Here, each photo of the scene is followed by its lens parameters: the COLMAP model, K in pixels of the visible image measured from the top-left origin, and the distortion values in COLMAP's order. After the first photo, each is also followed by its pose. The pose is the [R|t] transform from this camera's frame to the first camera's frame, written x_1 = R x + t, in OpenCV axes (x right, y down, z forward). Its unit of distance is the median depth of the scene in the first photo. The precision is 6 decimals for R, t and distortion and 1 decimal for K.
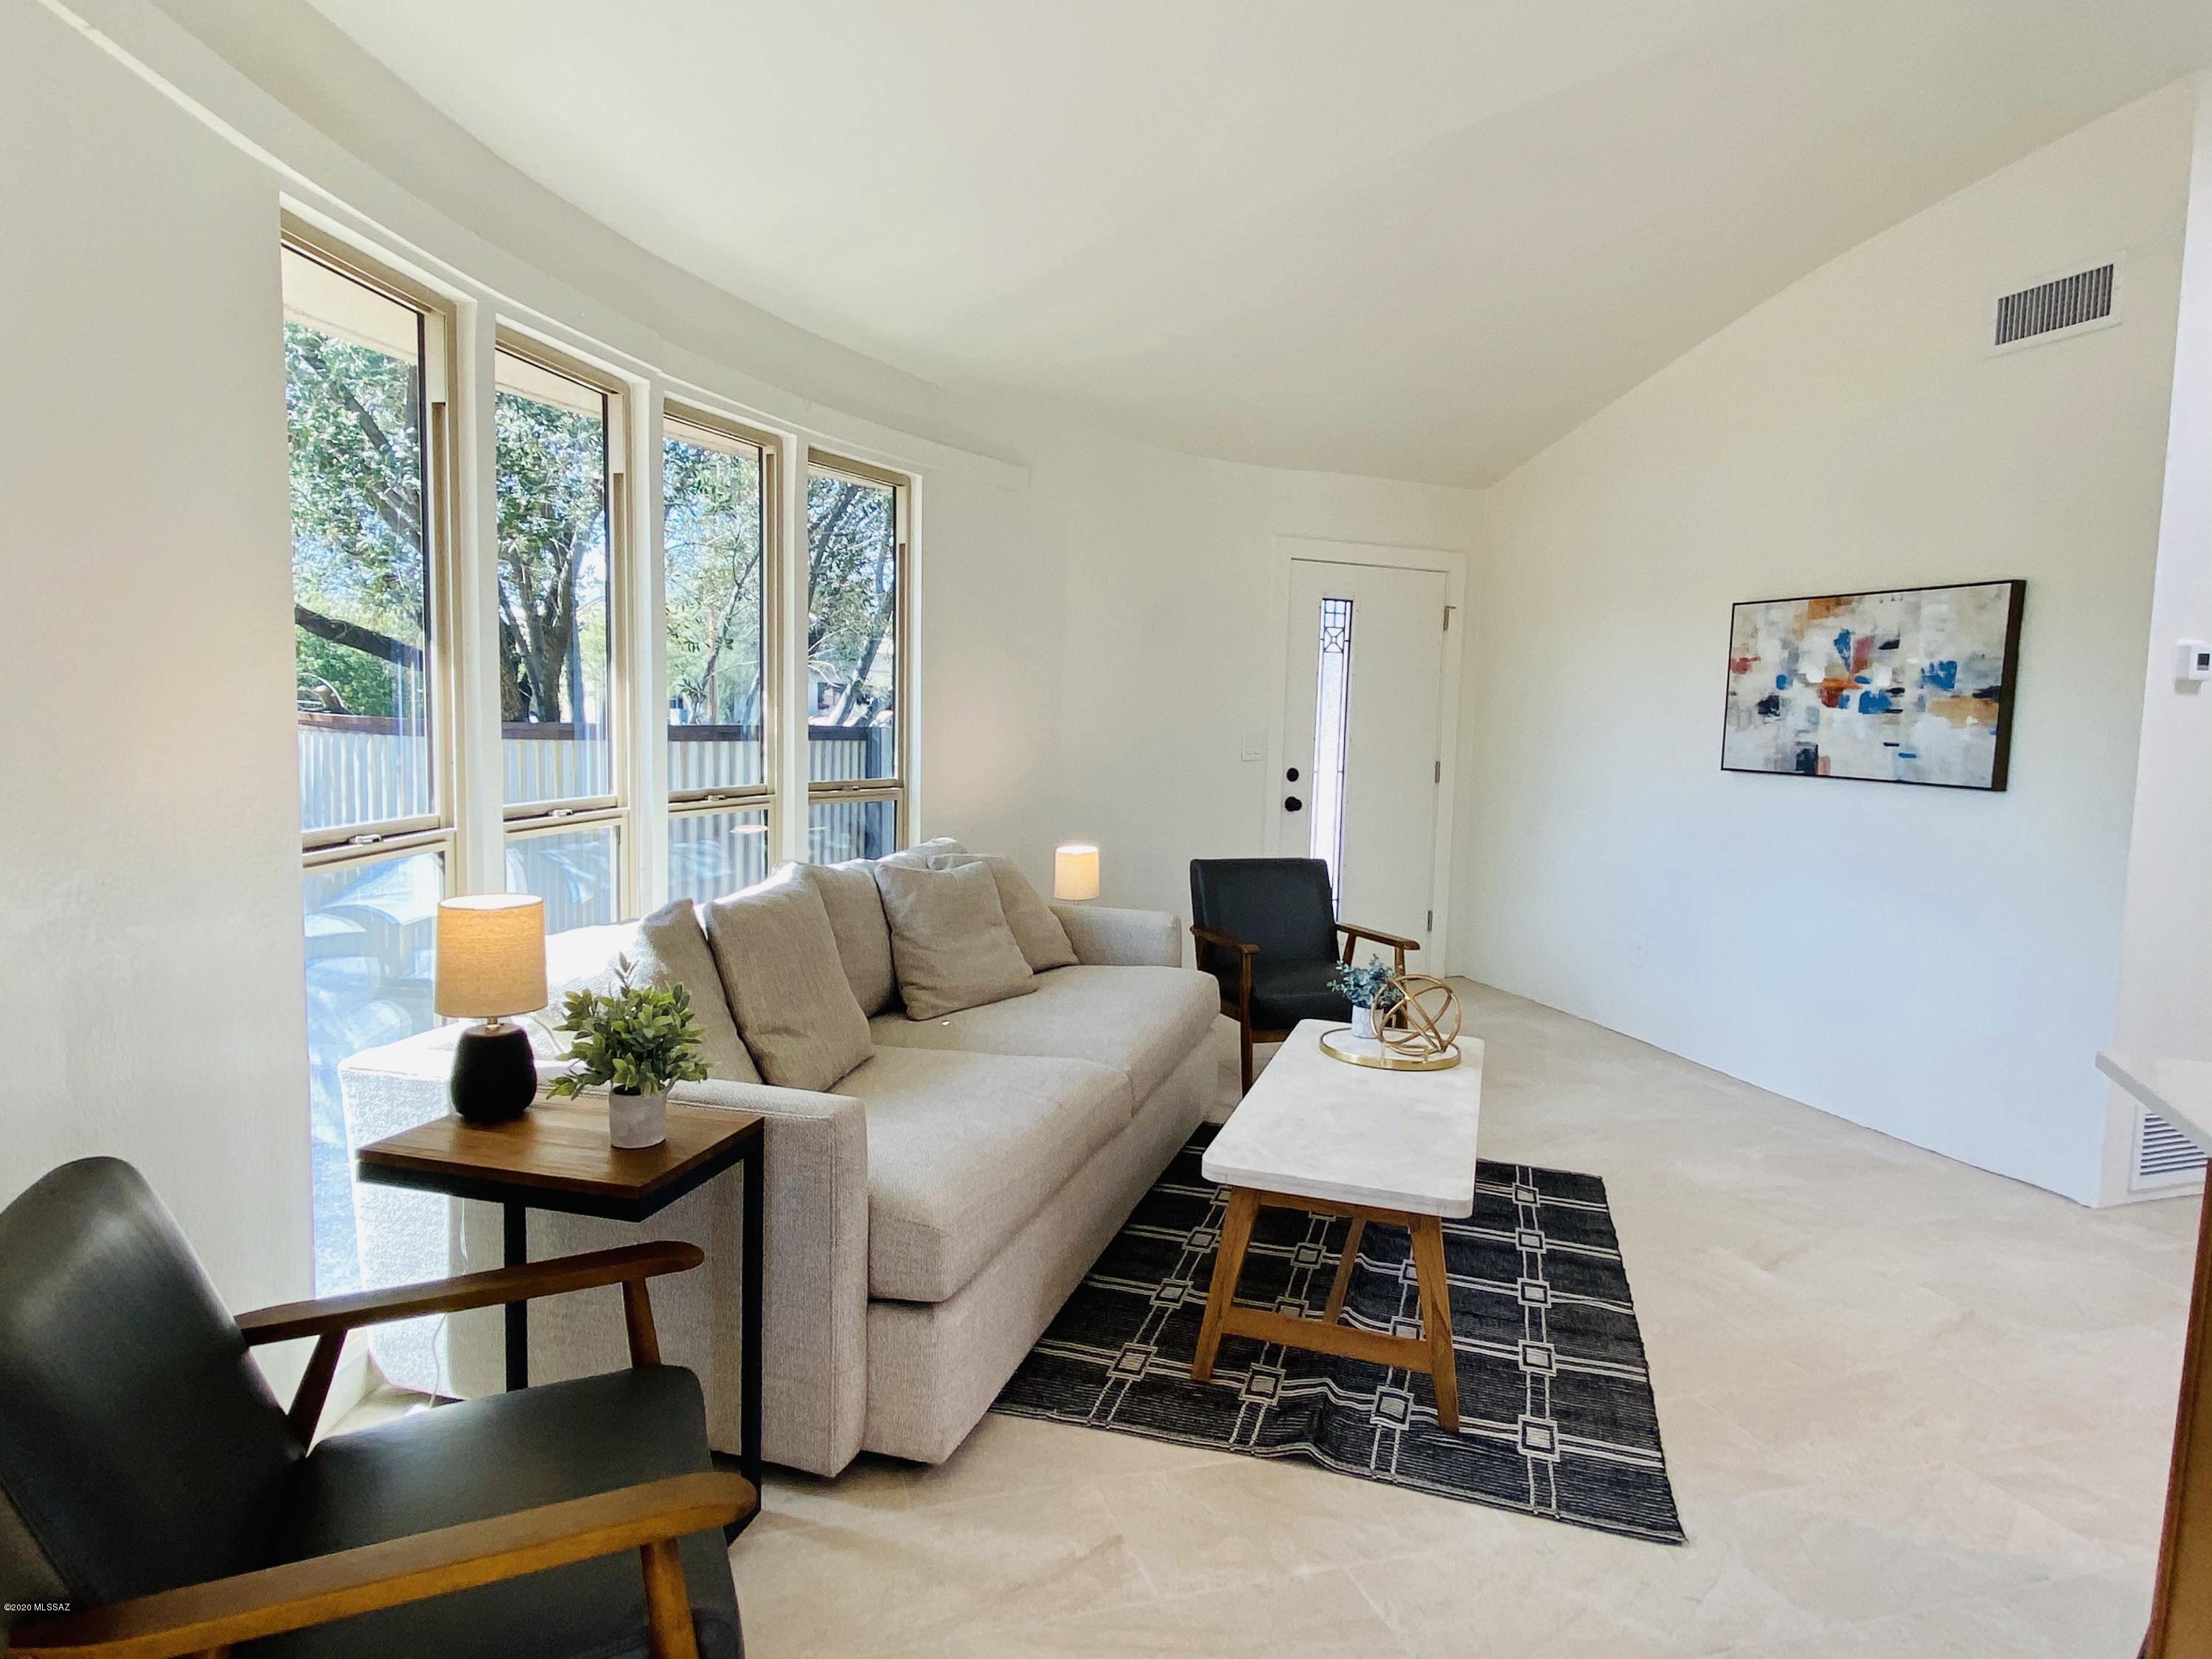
lens RADIAL K [[1281.3, 0, 1088.5], [0, 1281.3, 840.2], [0, 0, 1]] dist [0.037387, -0.024551]
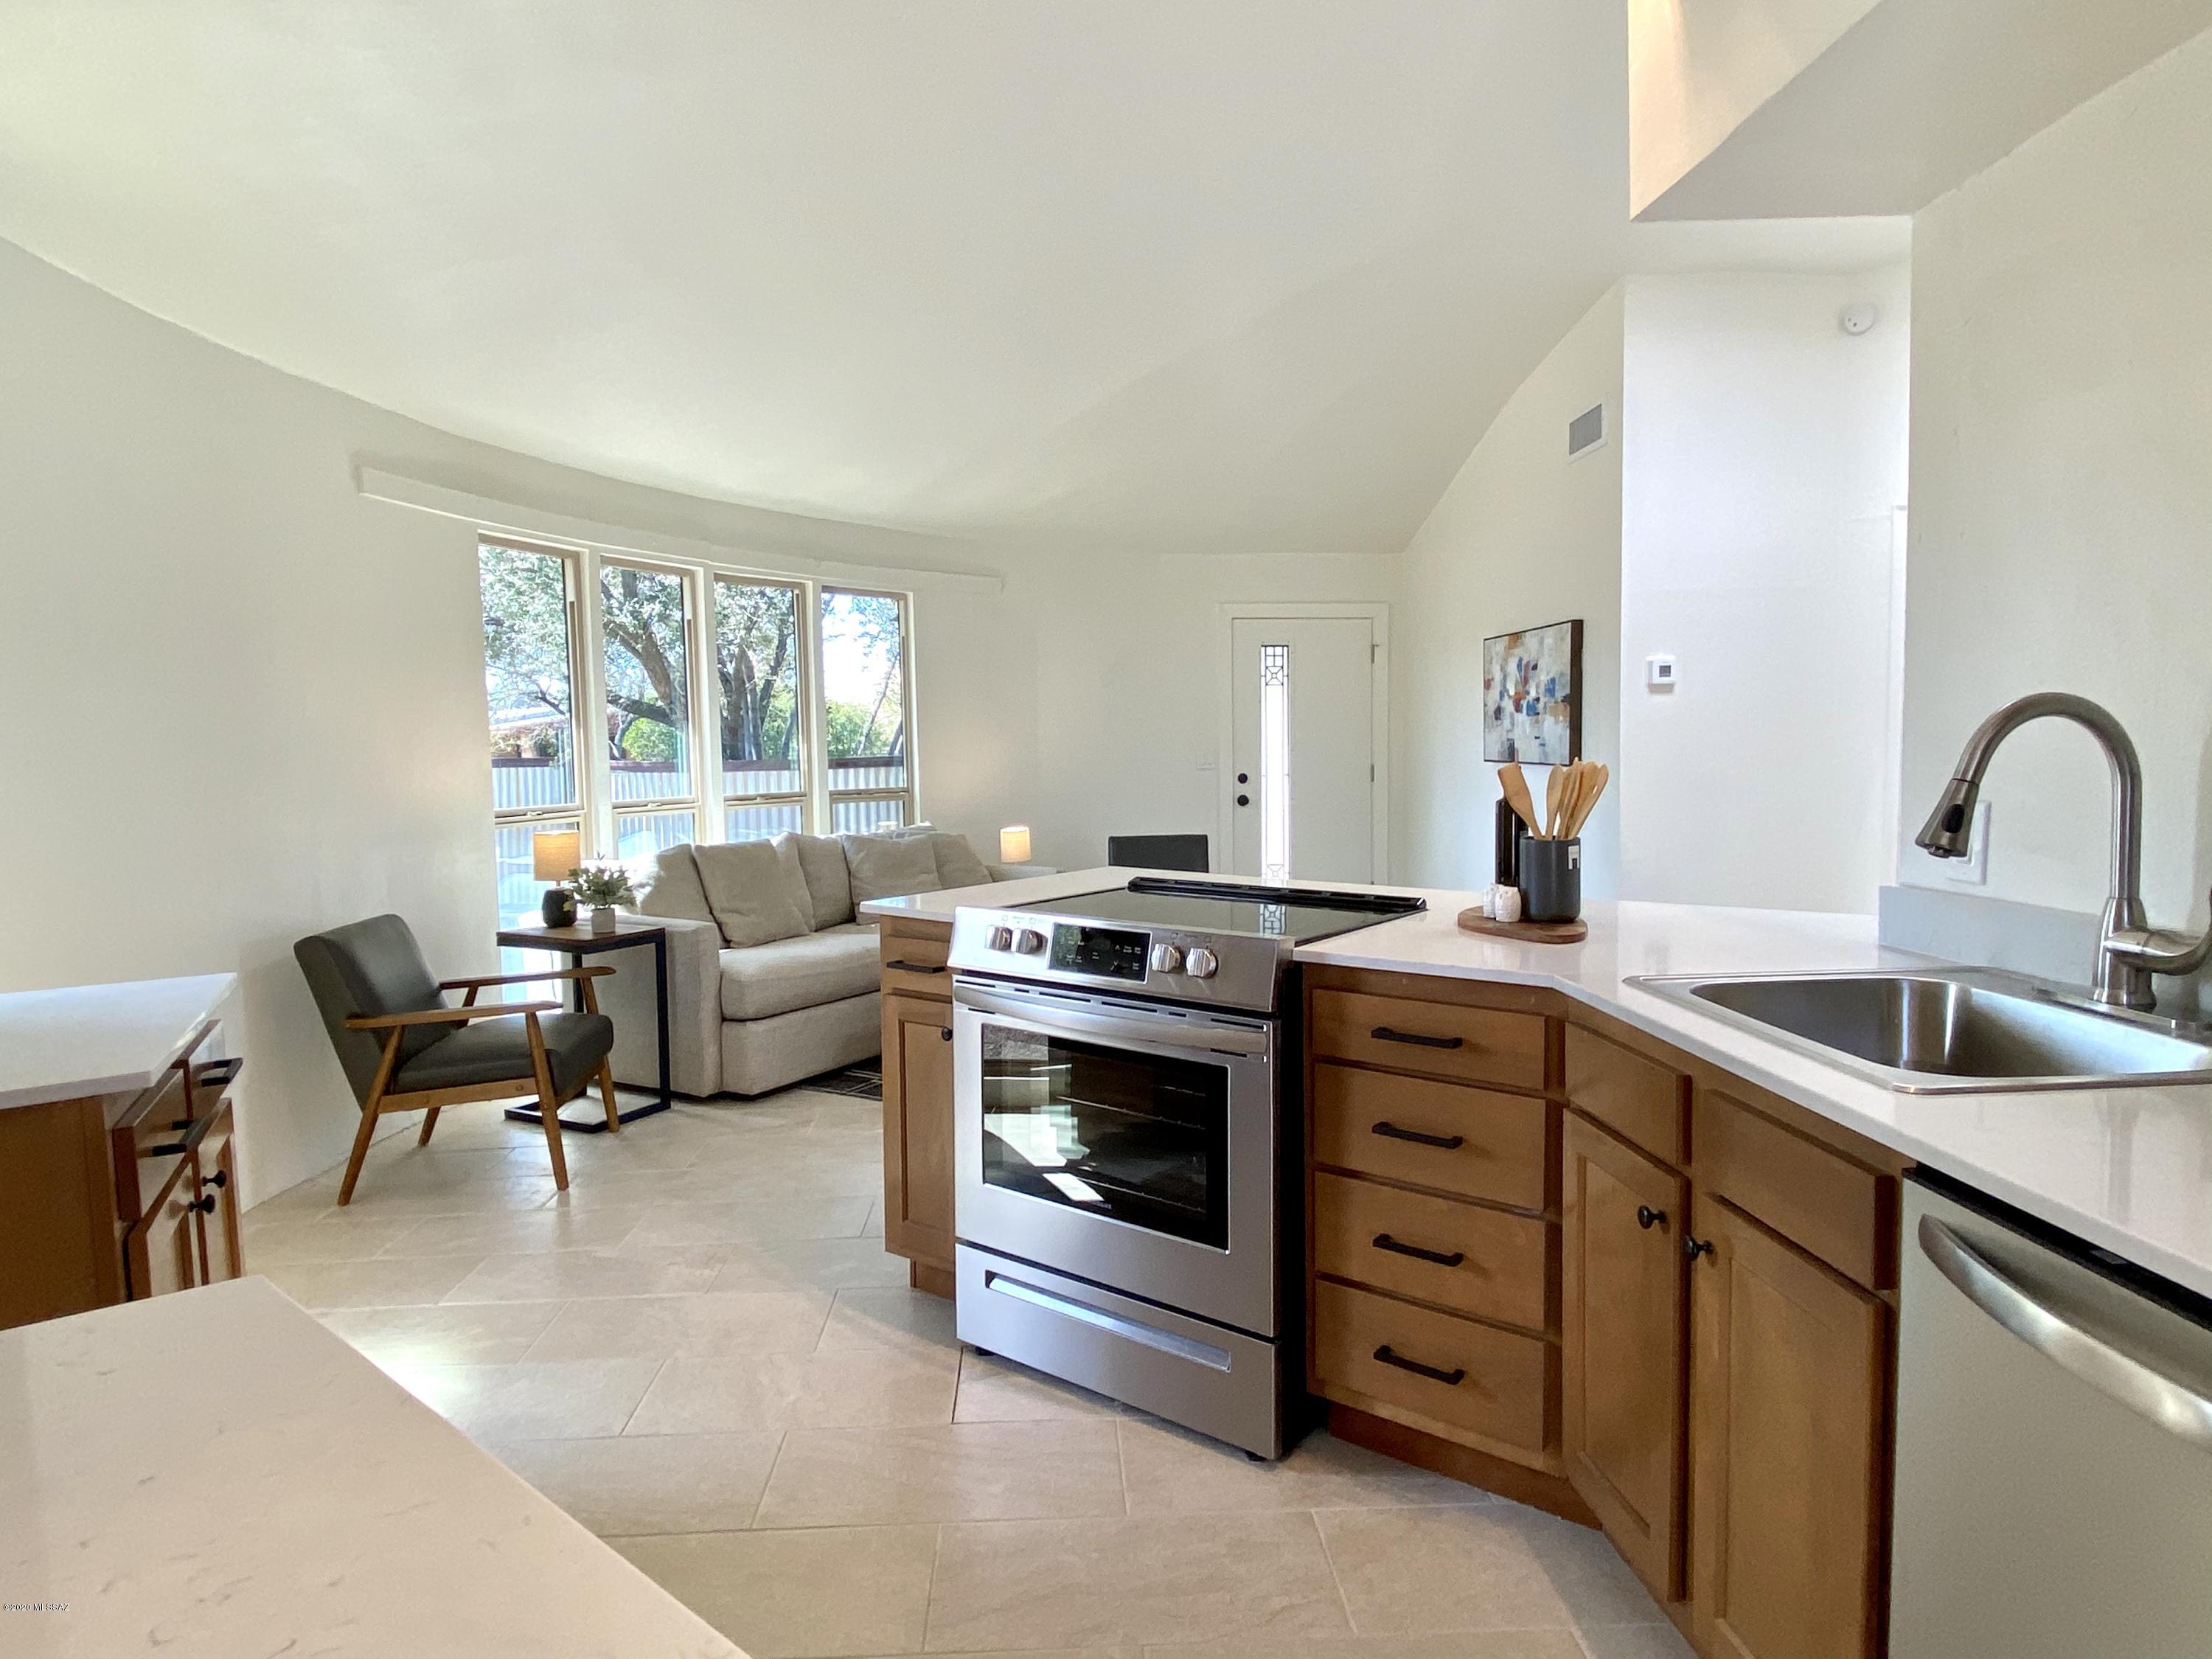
lens RADIAL K [[1281.3, 0, 1100.9], [0, 1281.3, 828.2], [0, 0, 1]] dist [0.037387, -0.024551]
pose [[0.970218, -0.026726, -0.240753, 0.536779], [0.018428, 0.999158, -0.036656, 0.074034], [0.241530, 0.031128, 0.969894, -0.515574]]
